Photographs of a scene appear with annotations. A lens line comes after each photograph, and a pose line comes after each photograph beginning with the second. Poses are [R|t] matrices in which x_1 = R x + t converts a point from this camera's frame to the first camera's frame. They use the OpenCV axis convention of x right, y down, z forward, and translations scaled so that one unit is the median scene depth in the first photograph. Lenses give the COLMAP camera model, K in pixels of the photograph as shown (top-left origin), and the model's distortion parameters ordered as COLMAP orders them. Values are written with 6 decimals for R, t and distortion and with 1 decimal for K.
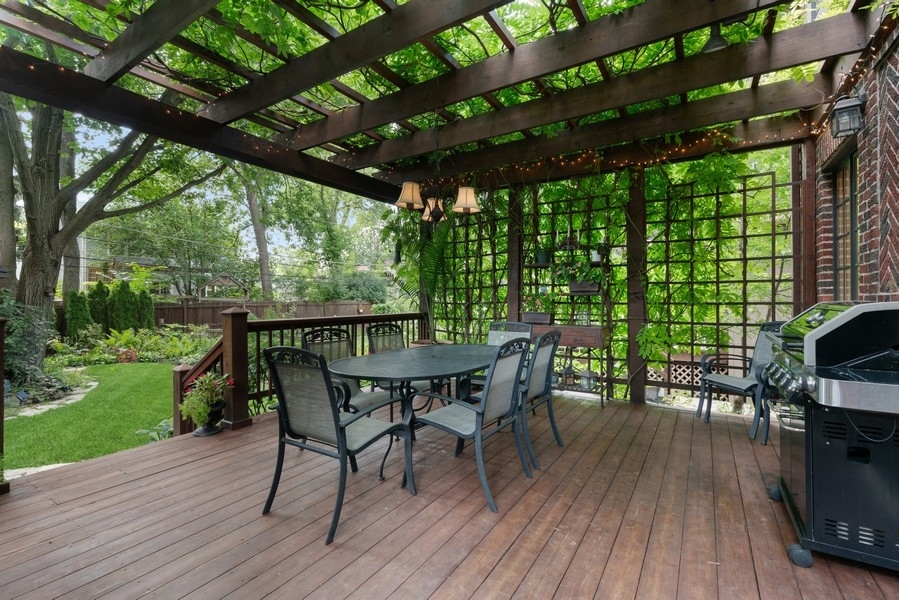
lens RADIAL K [[404.4, 0, 446.1], [0, 404.4, 296.1], [0, 0, 1]] dist [-0.002240, -0.000086]
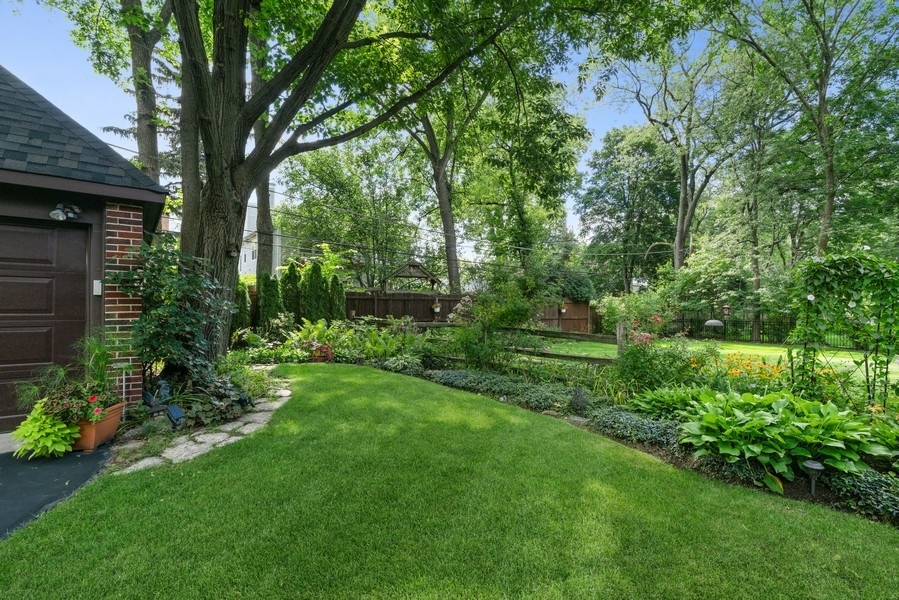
lens RADIAL K [[419.4, 0, 447.4], [0, 419.4, 302.6], [0, 0, 1]] dist [-0.004160, 0.000329]
pose [[0.938903, 0.001905, -0.344178, -0.285616], [-0.004644, 0.999964, -0.007134, 0.055627], [0.344151, 0.008297, 0.938877, 0.329677]]
